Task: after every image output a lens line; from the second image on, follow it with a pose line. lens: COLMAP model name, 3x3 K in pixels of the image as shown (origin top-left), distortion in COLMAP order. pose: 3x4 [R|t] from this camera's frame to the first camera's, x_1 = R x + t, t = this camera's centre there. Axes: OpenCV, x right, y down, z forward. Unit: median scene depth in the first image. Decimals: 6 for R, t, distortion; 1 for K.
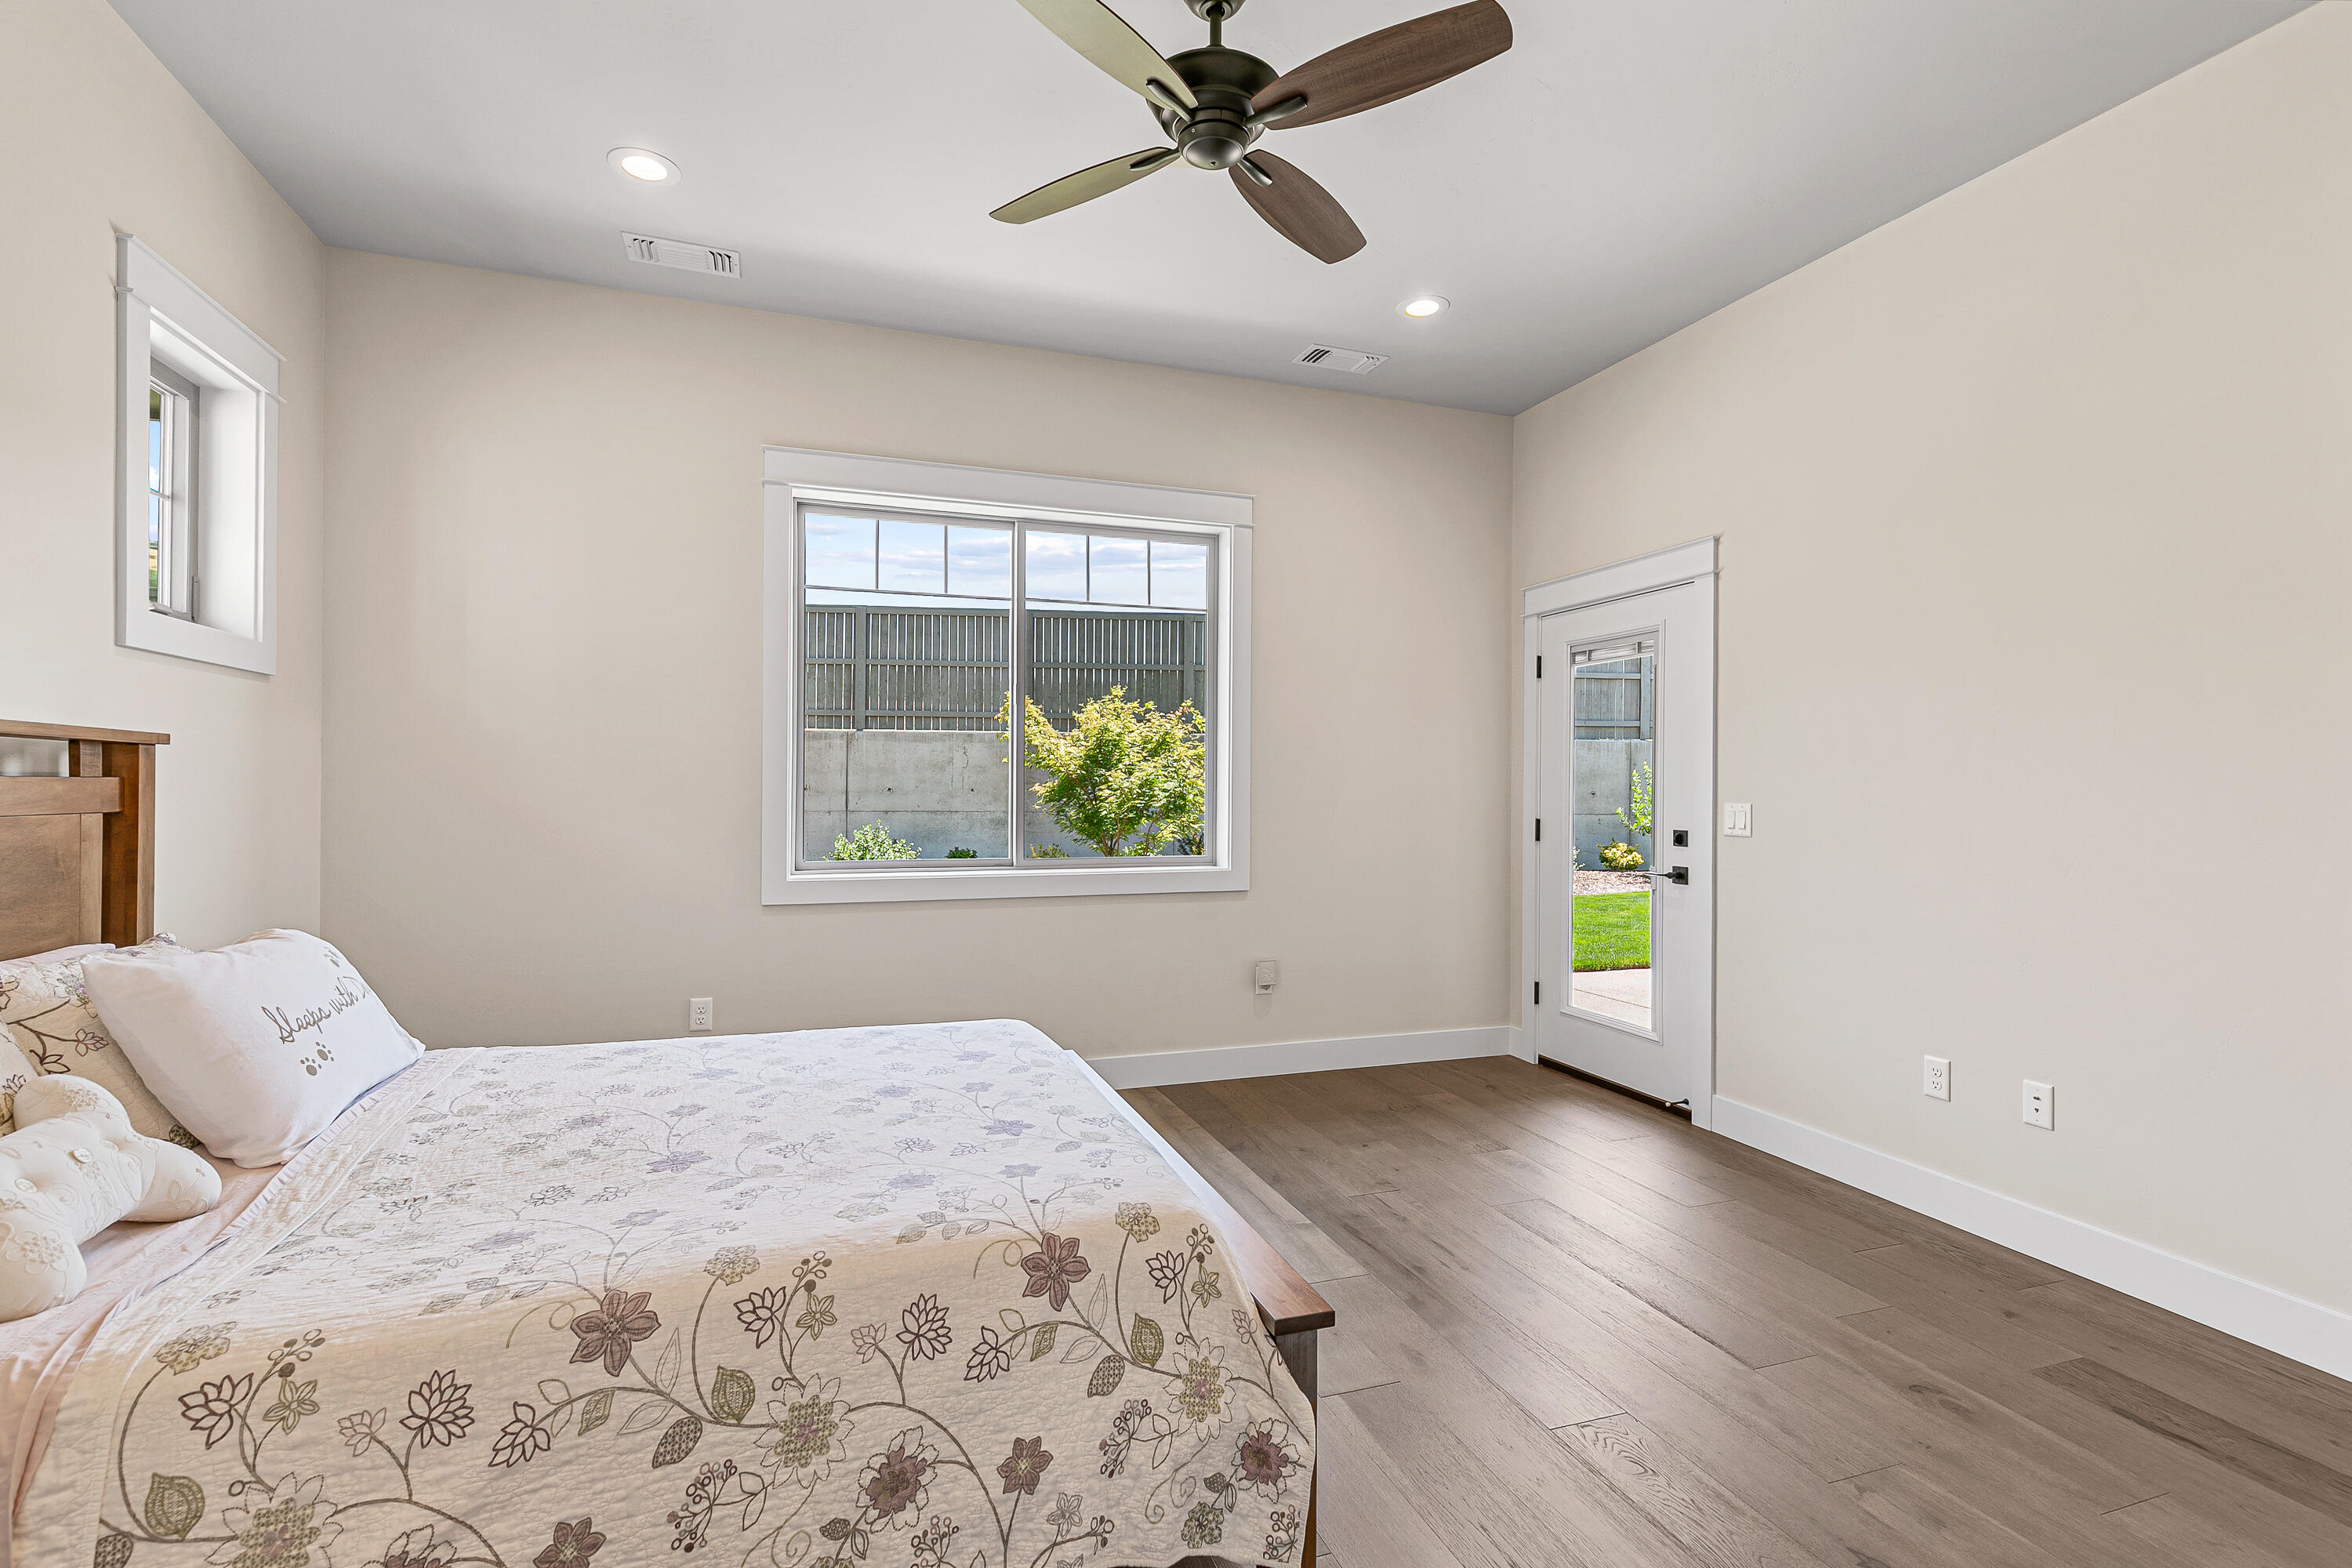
lens RADIAL K [[1068.8, 0, 1168.8], [0, 1068.8, 785.6], [0, 0, 1]] dist [0.013158, -0.001827]
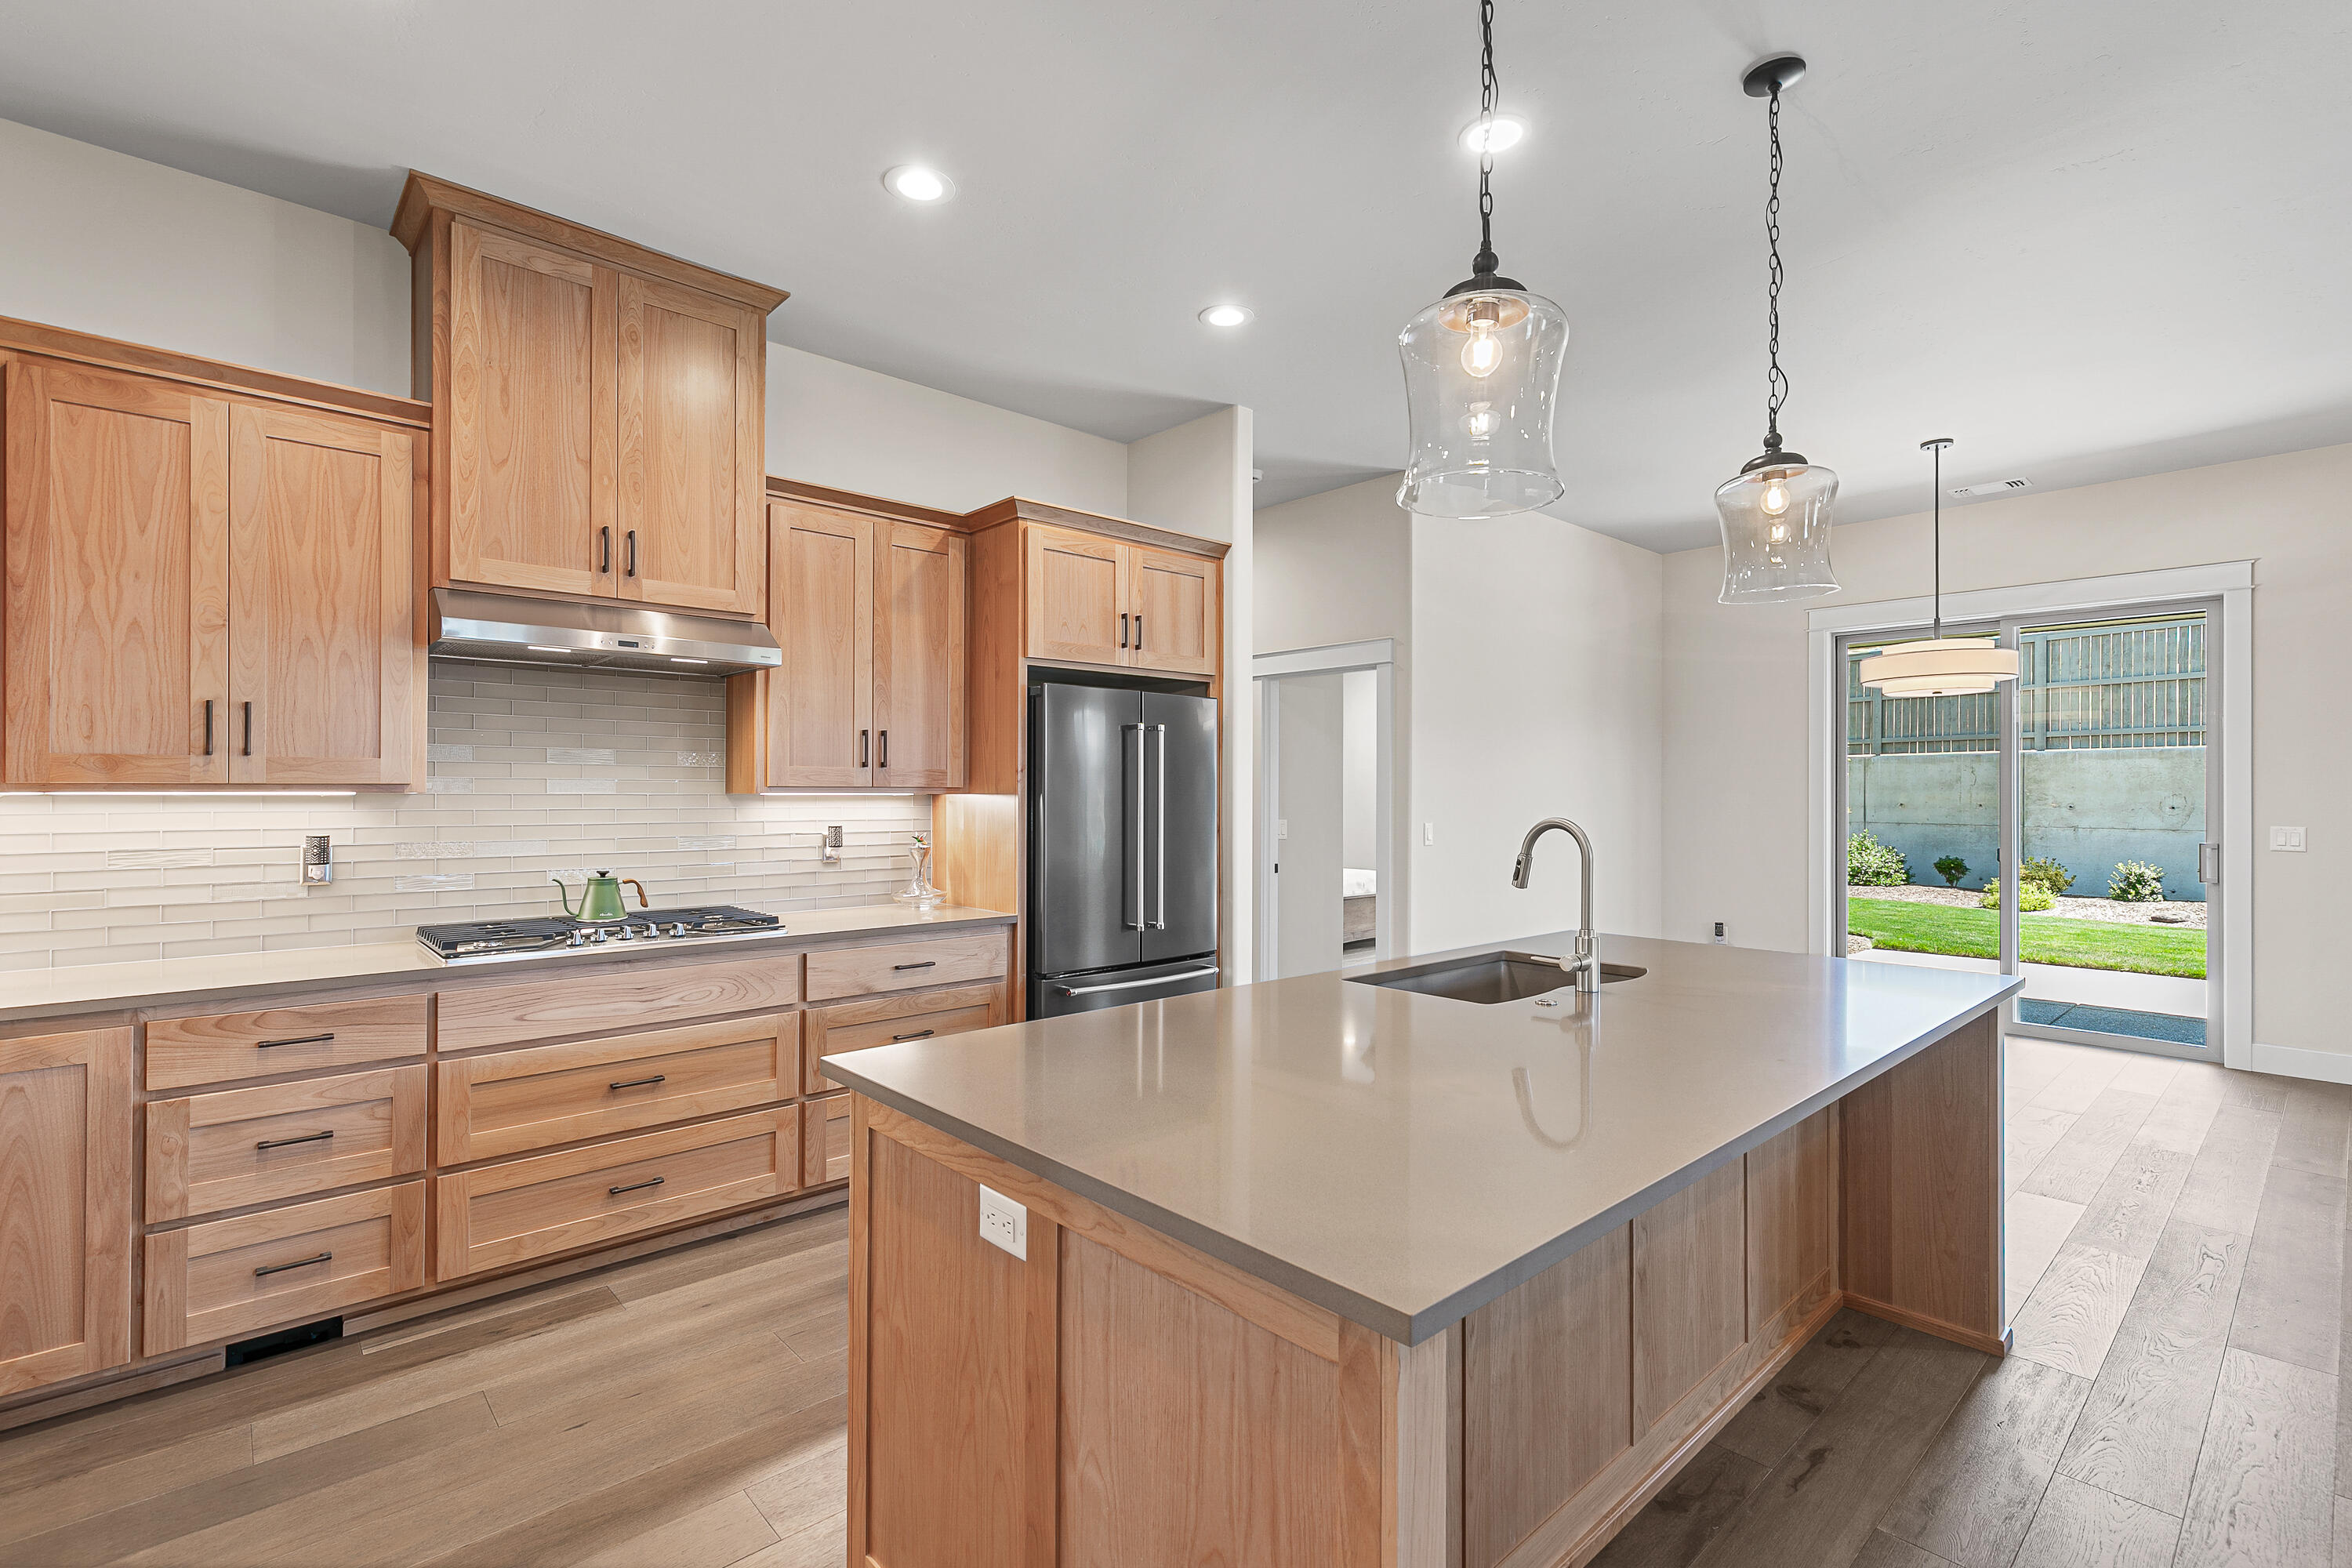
lens RADIAL K [[1068.8, 0, 1179.7], [0, 1068.8, 788.7], [0, 0, 1]] dist [0.013158, -0.001827]
pose [[0.400647, -0.003527, -0.916226, 1.905847], [0.004399, 0.999988, -0.001926, -0.055570], [0.916222, -0.003258, 0.400658, -0.779490]]
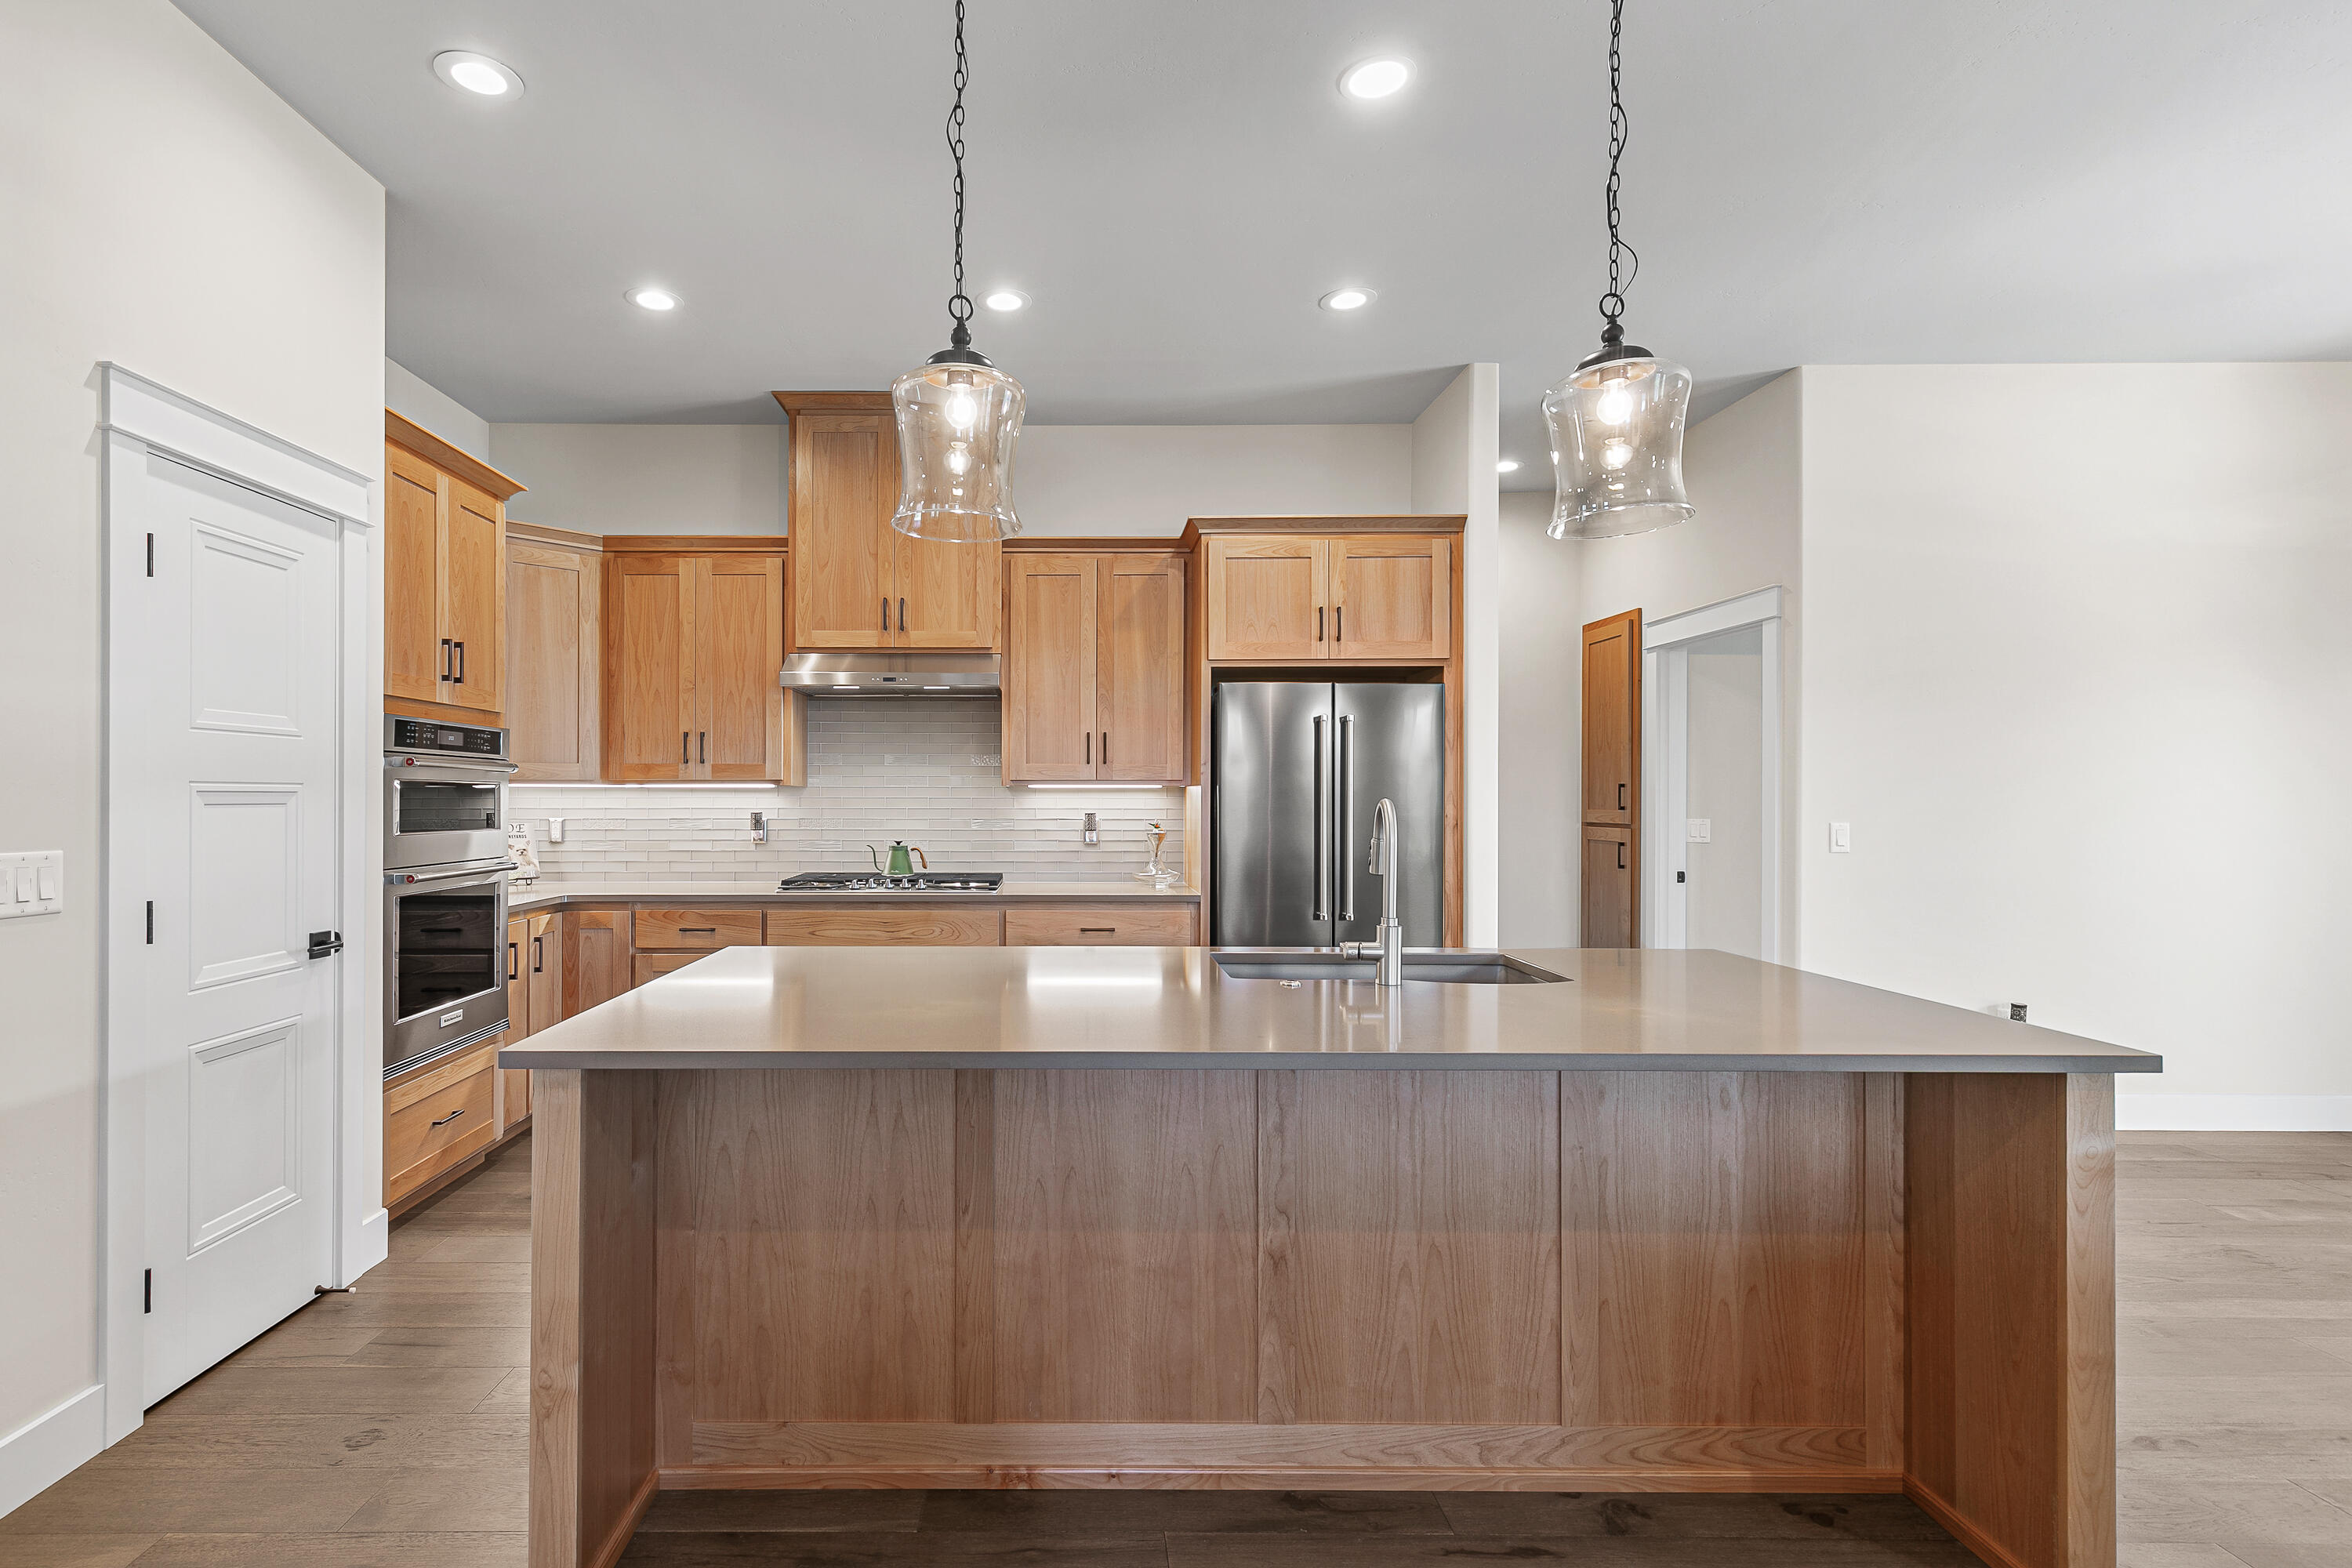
lens RADIAL K [[1112.0, 0, 1069.7], [0, 1112.0, 793.2], [0, 0, 1]] dist [0.011974, -0.000222]
pose [[-0.323198, -0.004420, -0.946321, 2.044959], [0.005812, 0.999961, -0.006655, -0.039165], [0.946313, -0.007651, -0.323160, -0.312939]]
